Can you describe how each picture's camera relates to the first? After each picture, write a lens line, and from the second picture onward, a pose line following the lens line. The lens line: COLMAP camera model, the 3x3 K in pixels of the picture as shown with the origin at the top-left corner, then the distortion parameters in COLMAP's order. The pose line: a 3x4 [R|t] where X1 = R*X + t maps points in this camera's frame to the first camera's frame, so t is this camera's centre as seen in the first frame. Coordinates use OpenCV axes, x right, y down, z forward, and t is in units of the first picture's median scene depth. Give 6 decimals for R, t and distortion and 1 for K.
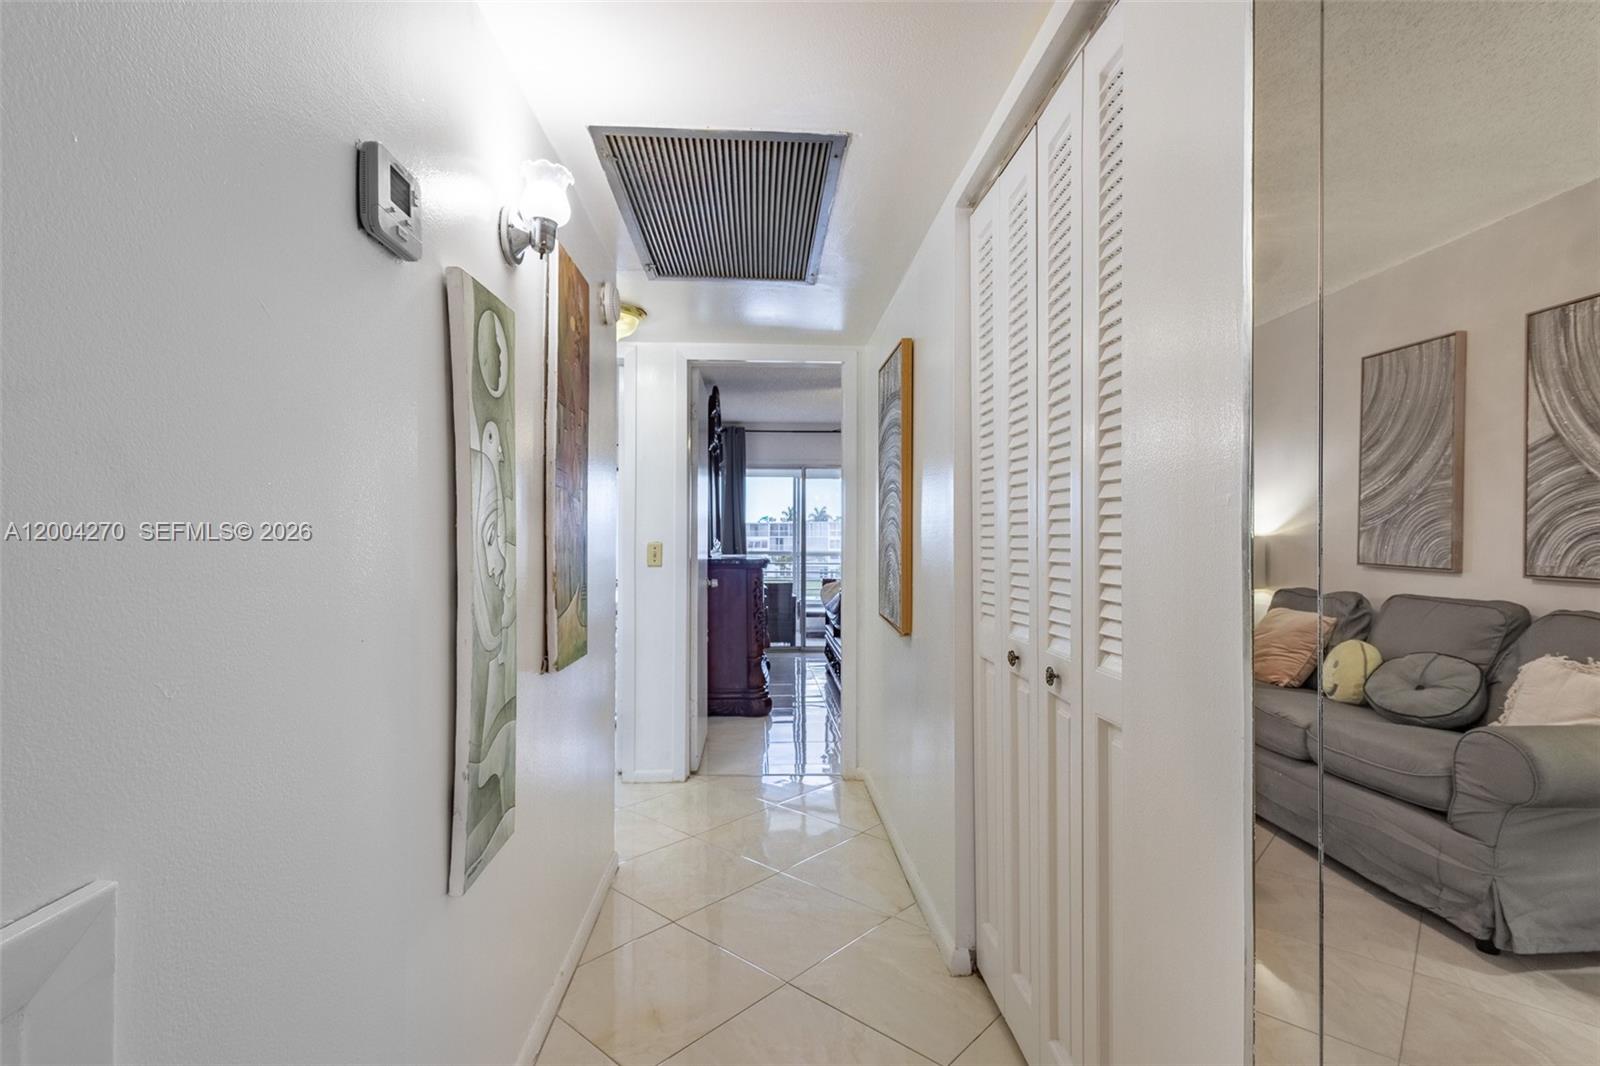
lens RADIAL K [[741.4, 0, 794.8], [0, 741.4, 537.6], [0, 0, 1]] dist [0.012758, -0.001262]
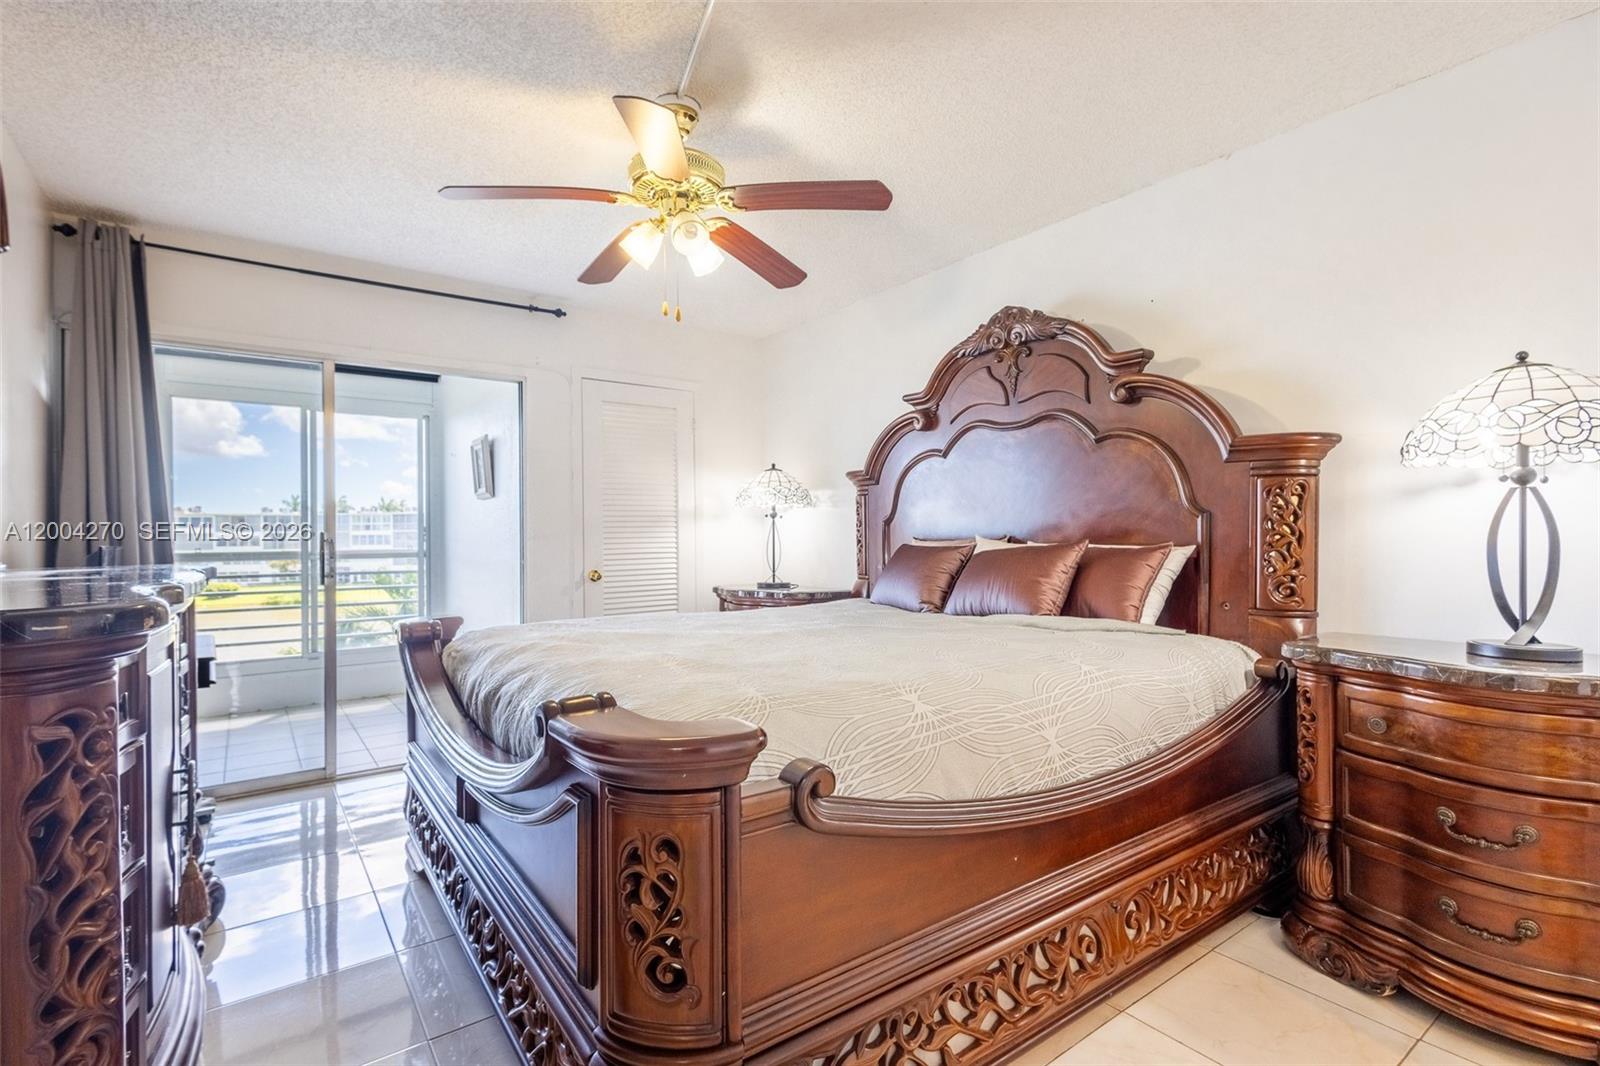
lens RADIAL K [[741.4, 0, 792.3], [0, 741.4, 538.5], [0, 0, 1]] dist [0.012758, -0.001262]
pose [[0.835449, -0.009477, 0.549486, -0.002265], [0.004575, 0.999937, 0.010291, 0.008003], [-0.549549, -0.006084, 0.835440, 0.536715]]
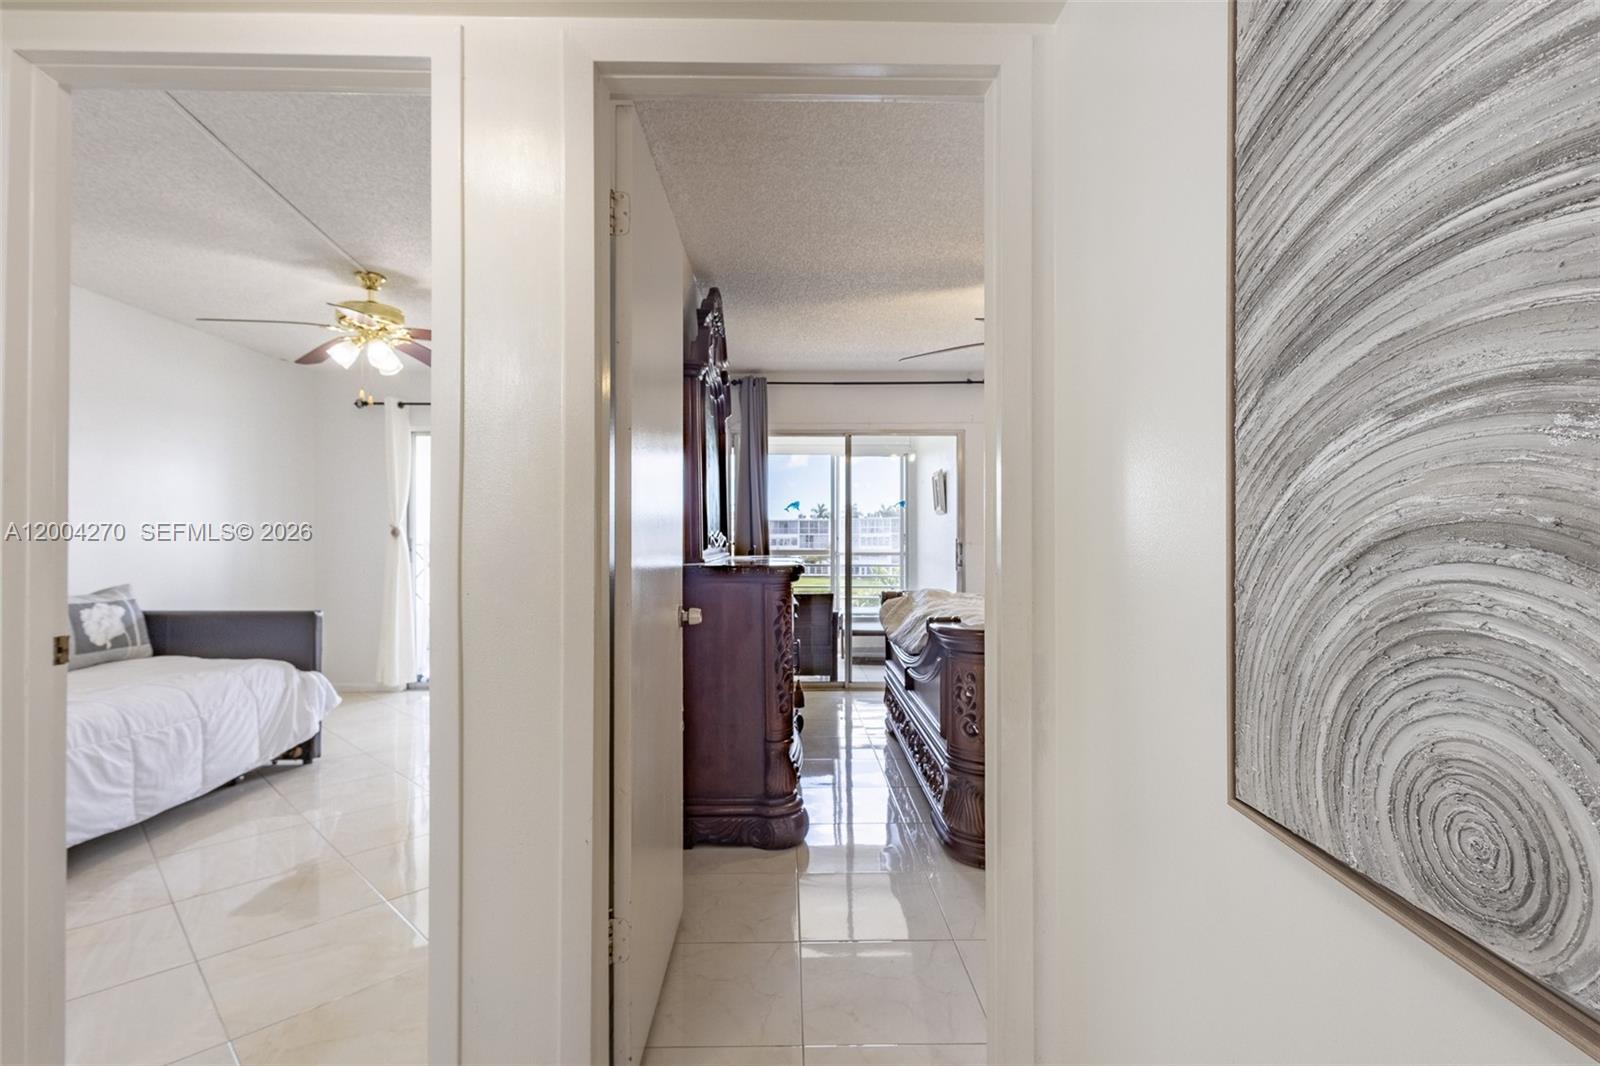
lens RADIAL K [[741.4, 0, 799.4], [0, 741.4, 535.3], [0, 0, 1]] dist [0.012758, -0.001262]
pose [[0.999387, -0.003554, -0.034840, -0.011827], [0.003557, 0.999994, 0.000040, 0.003777], [0.034840, -0.000163, 0.999393, 0.296915]]
